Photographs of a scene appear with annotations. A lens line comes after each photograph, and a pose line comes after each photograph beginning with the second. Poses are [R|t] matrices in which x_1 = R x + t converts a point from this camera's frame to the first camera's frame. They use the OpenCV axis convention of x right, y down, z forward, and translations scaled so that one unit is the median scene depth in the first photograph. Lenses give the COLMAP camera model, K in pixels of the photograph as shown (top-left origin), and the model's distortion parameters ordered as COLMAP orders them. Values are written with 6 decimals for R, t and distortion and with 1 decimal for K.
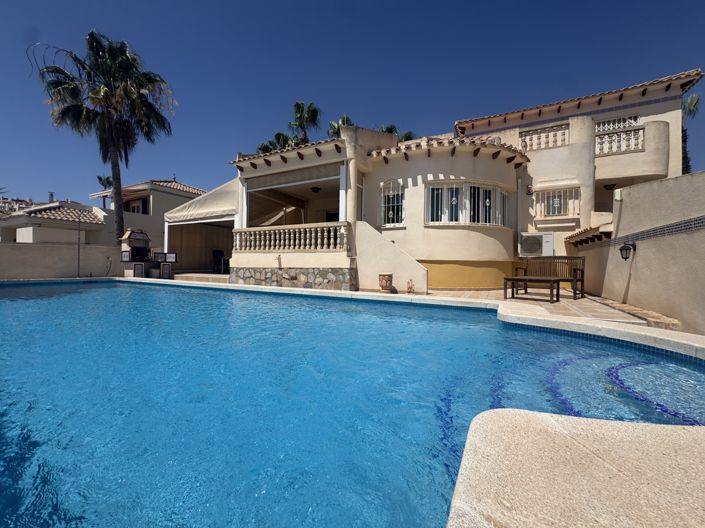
lens RADIAL K [[282.2, 0, 352.0], [0, 282.2, 261.6], [0, 0, 1]] dist [-0.005857, 0.000565]
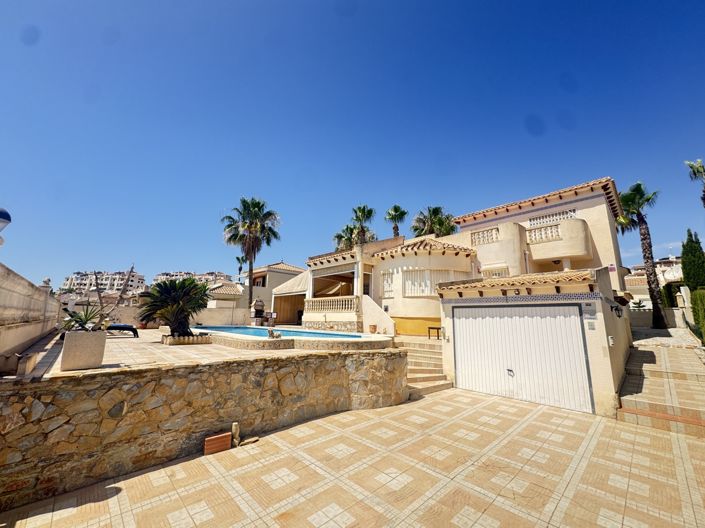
lens RADIAL K [[282.2, 0, 352.9], [0, 282.2, 264.9], [0, 0, 1]] dist [-0.005857, 0.000565]
pose [[0.946725, -0.055274, -0.317266, 0.431143], [-0.006165, 0.981870, -0.189458, 0.007246], [0.321986, 0.181320, 0.929219, -0.576418]]
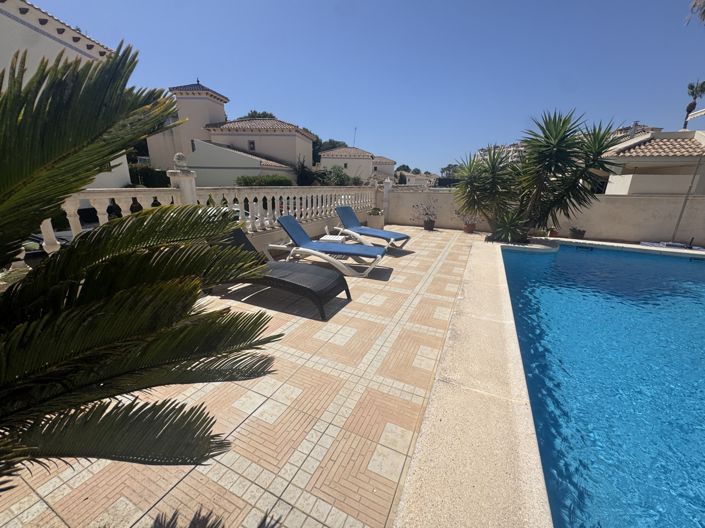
lens RADIAL K [[282.2, 0, 354.7], [0, 282.2, 260.3], [0, 0, 1]] dist [-0.005857, 0.000565]
pose [[0.045809, 0.258554, -0.964910, -0.281202], [-0.021295, 0.965957, 0.257824, -0.065027], [0.998723, 0.008737, 0.049756, 0.134829]]
